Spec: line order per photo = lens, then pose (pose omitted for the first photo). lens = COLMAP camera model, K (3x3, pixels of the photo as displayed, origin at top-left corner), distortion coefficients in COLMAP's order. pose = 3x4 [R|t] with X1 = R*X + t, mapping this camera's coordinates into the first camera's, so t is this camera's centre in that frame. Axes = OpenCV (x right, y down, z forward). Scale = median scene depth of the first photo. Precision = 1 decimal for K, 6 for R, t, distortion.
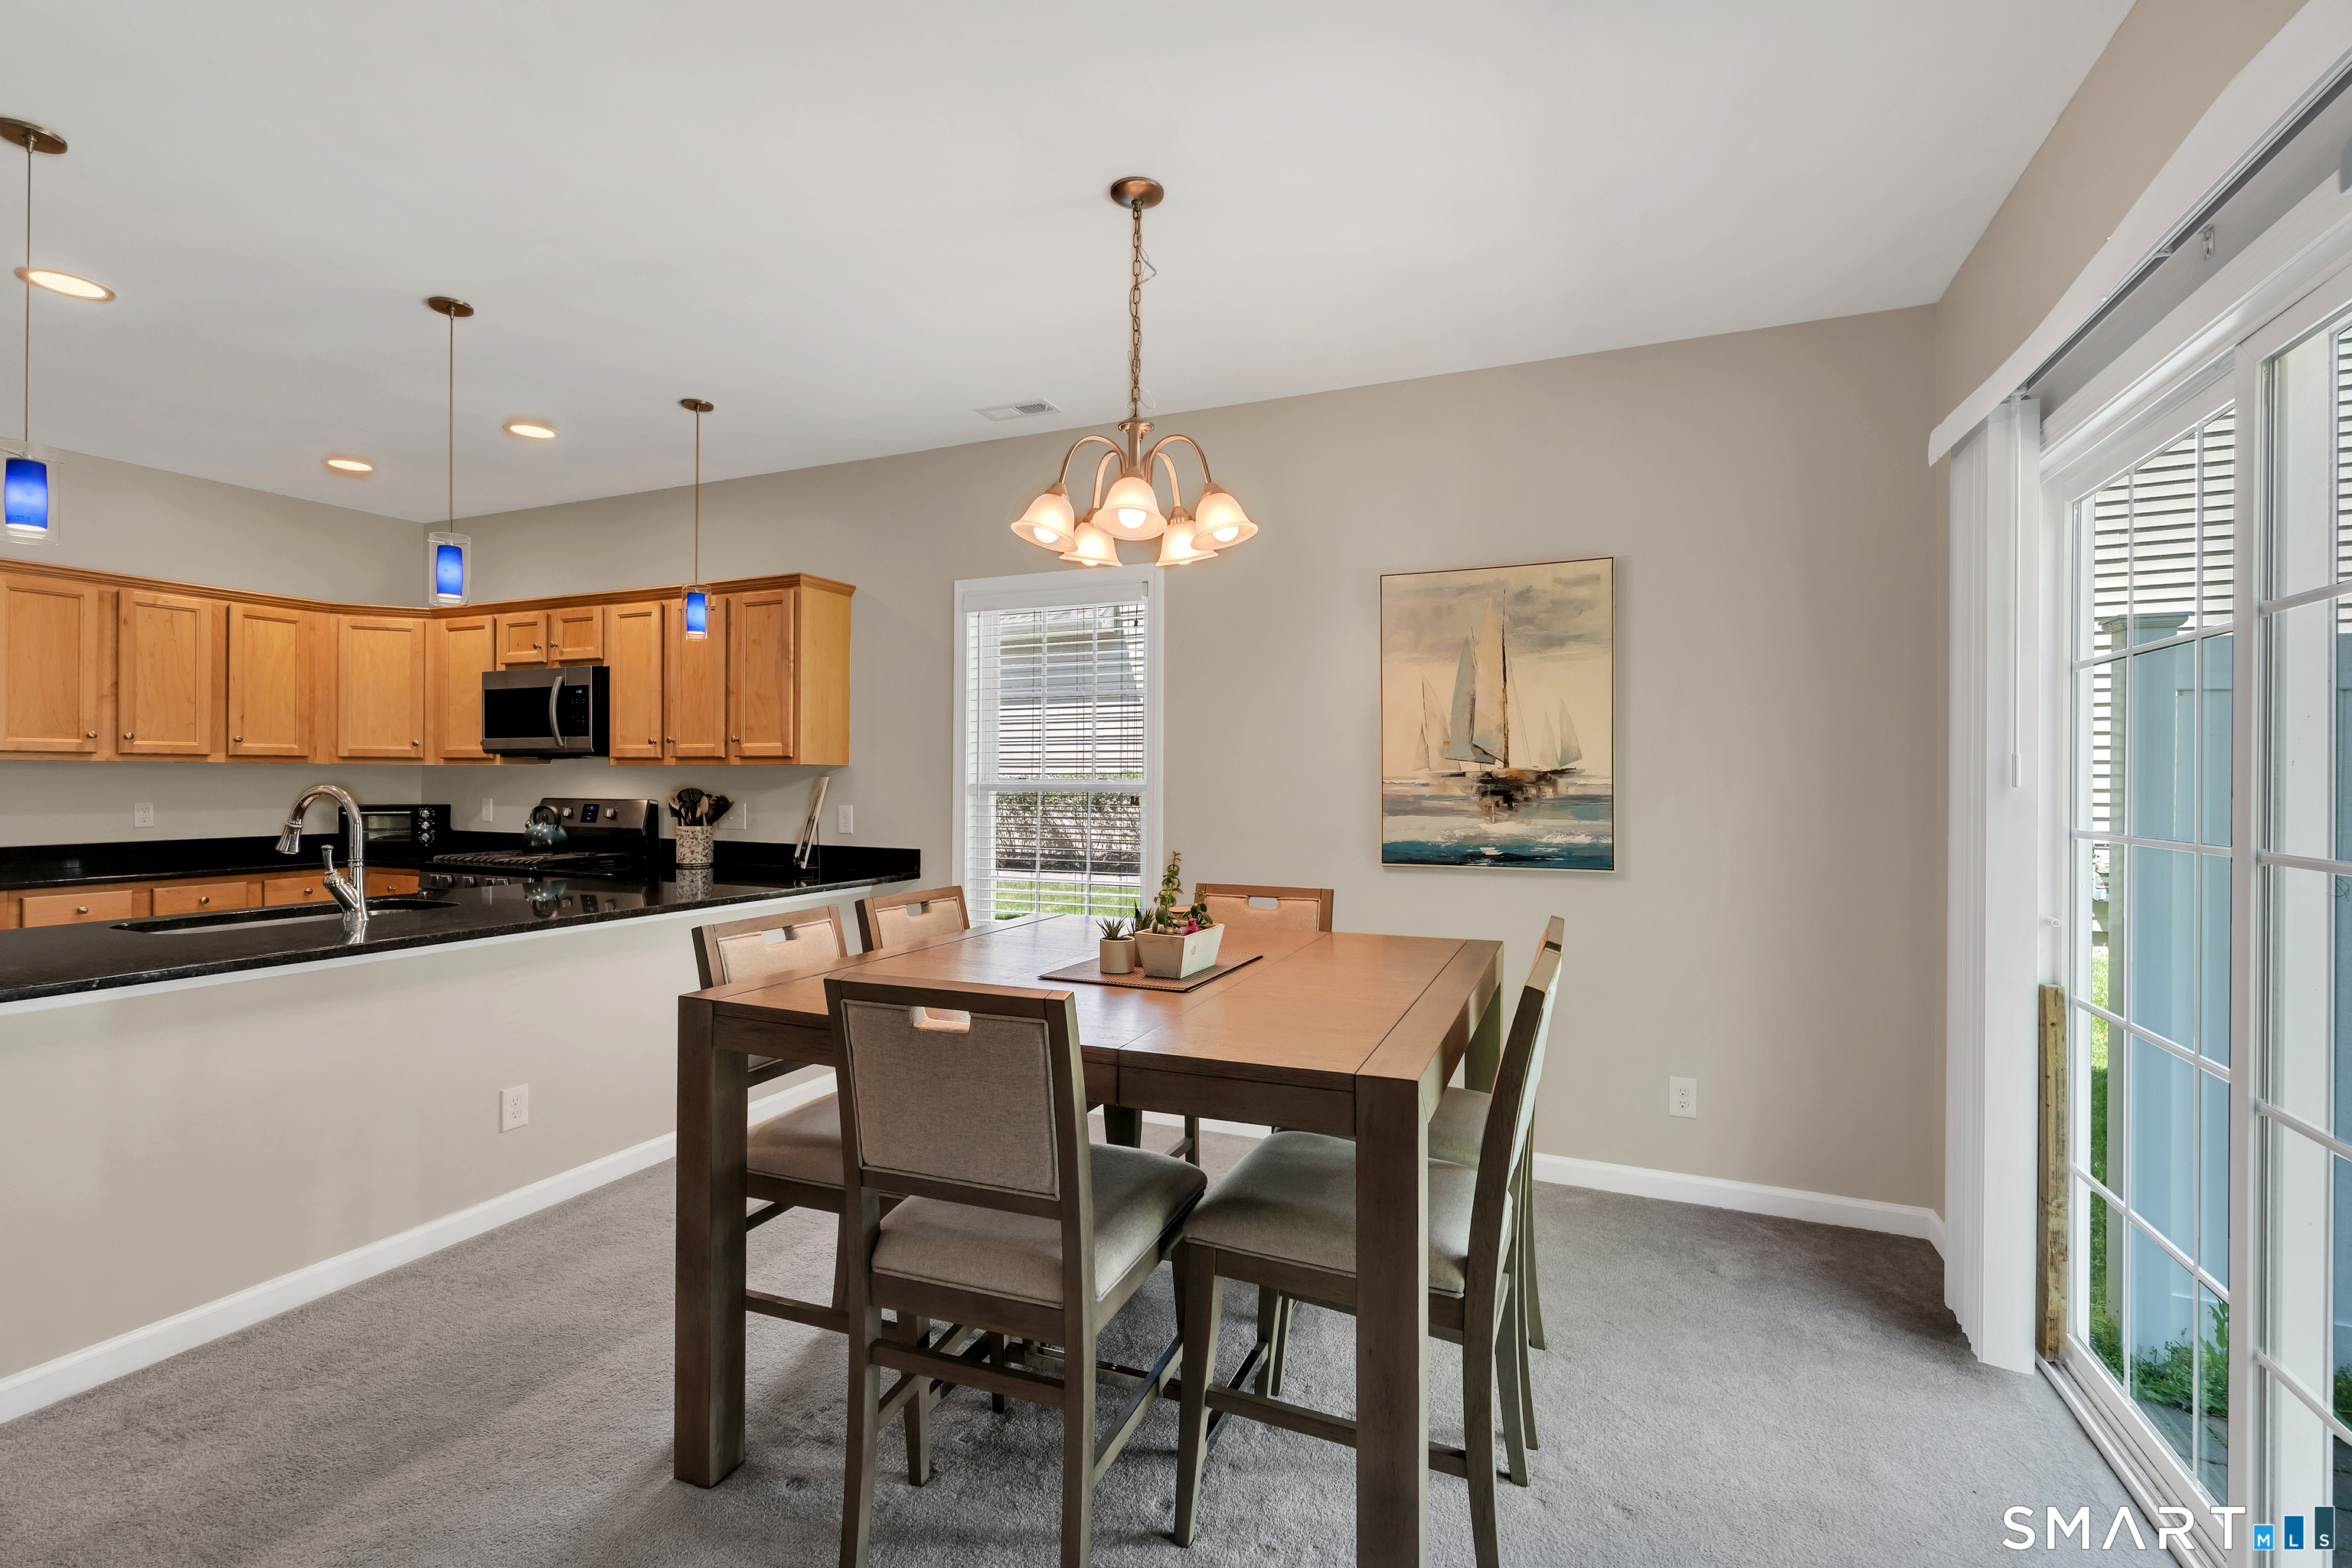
lens RADIAL K [[1048.7, 0, 1164.2], [0, 1048.7, 778.0], [0, 0, 1]] dist [-0.001301, 0.000499]
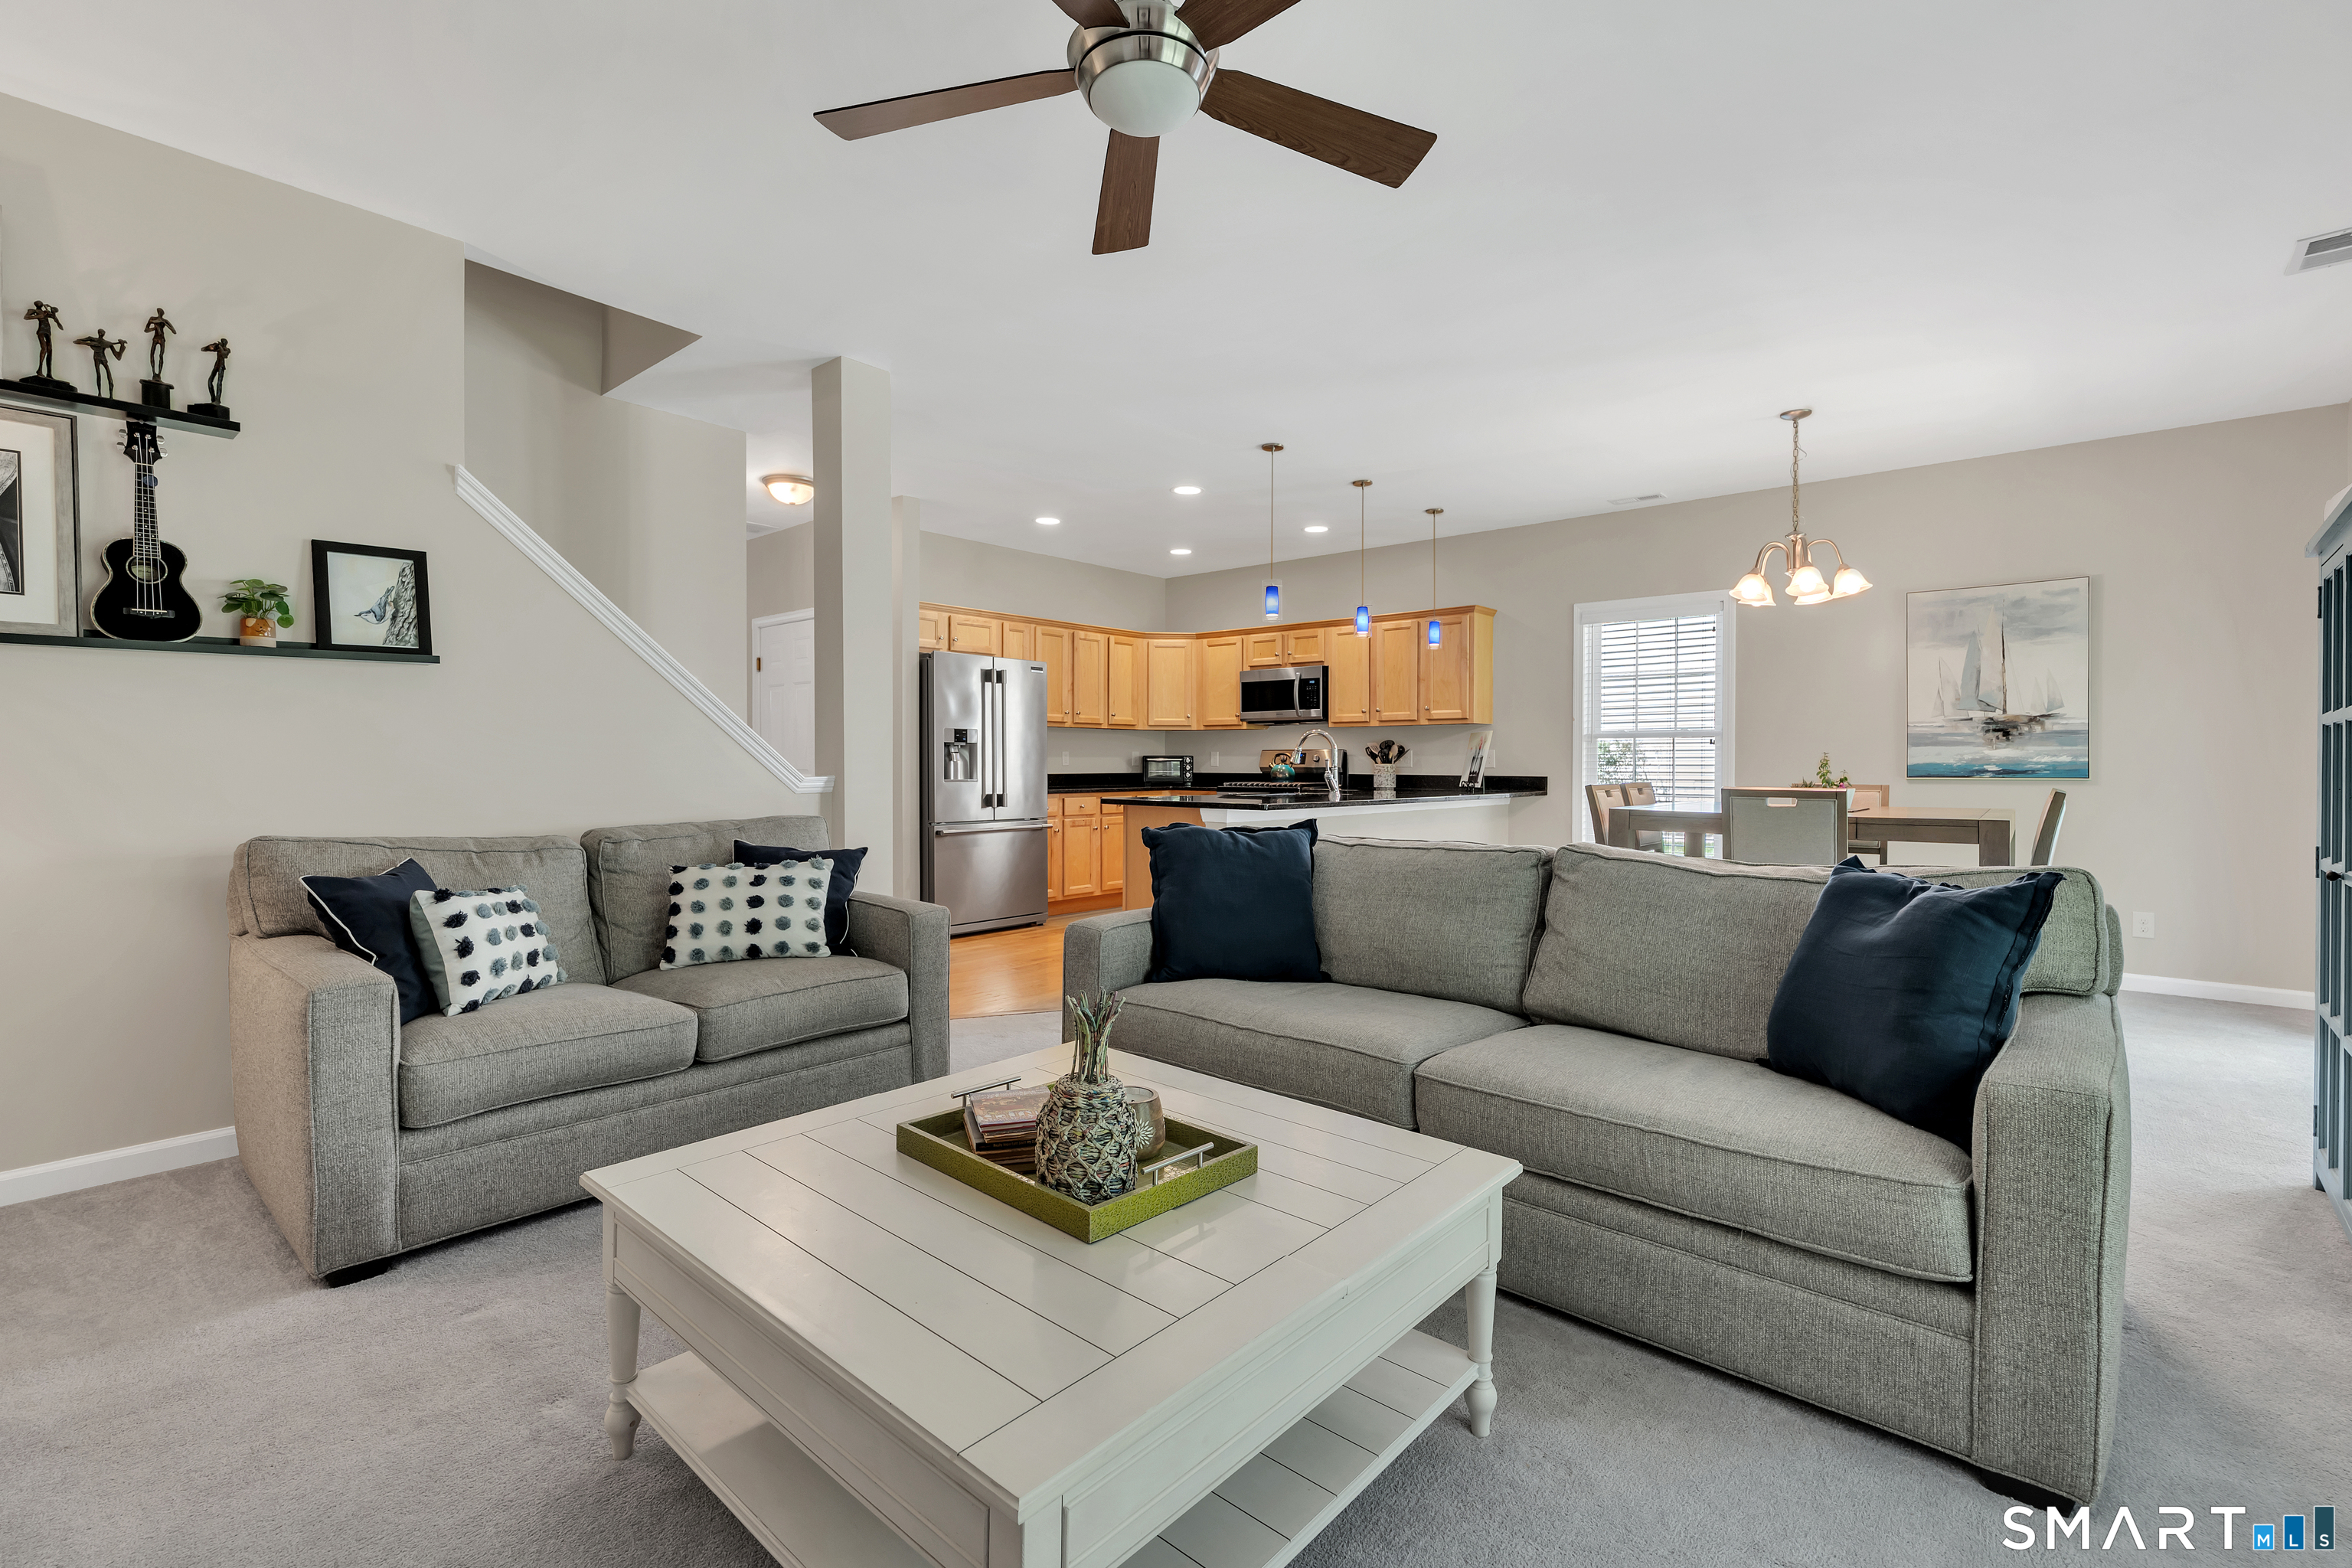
lens RADIAL K [[1037.0, 0, 1170.1], [0, 1037.0, 770.9], [0, 0, 1]] dist [-0.003025, 0.000185]
pose [[0.955275, 0.000037, -0.295718, -0.386250], [0.002017, 0.999976, 0.006638, 0.059256], [0.295712, -0.006938, 0.955252, -0.800065]]
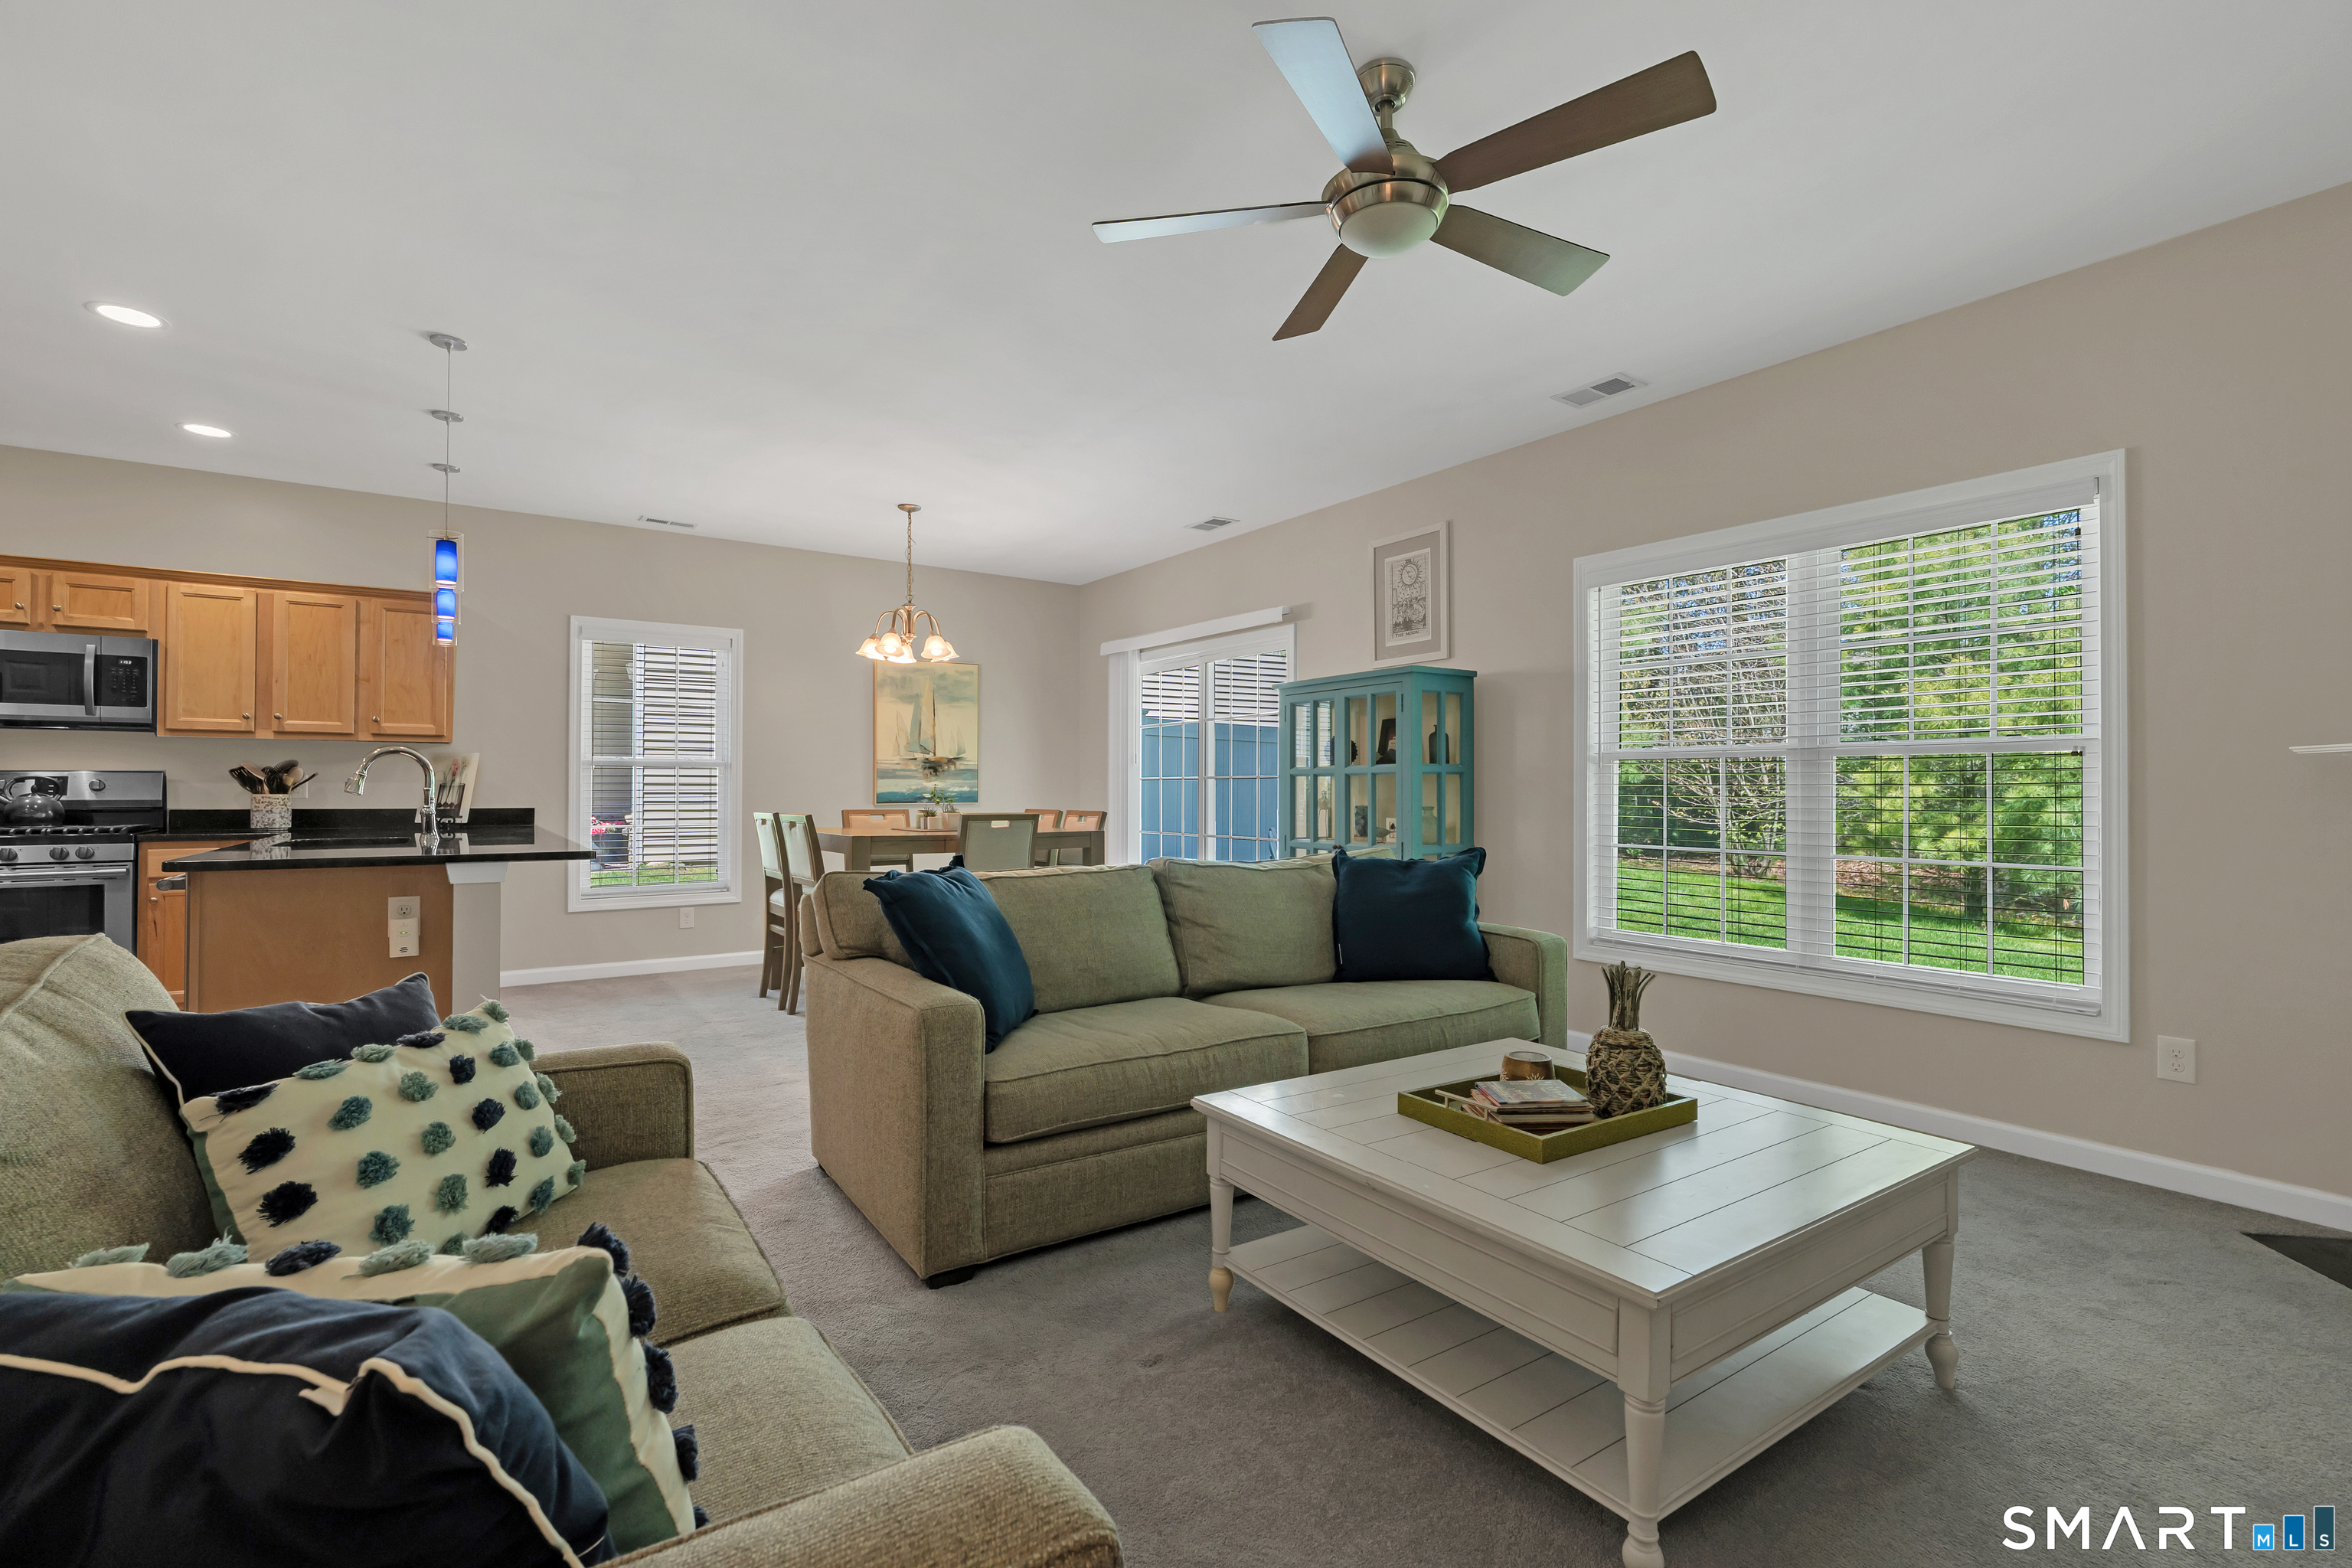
lens RADIAL K [[1056.7, 0, 1199.7], [0, 1056.7, 779.8], [0, 0, 1]] dist [-0.002077, -0.000557]
pose [[0.506821, 0.004995, 0.862037, -1.198697], [0.001328, 0.999978, -0.006575, 0.050957], [-0.862050, 0.004477, 0.506803, -0.527584]]
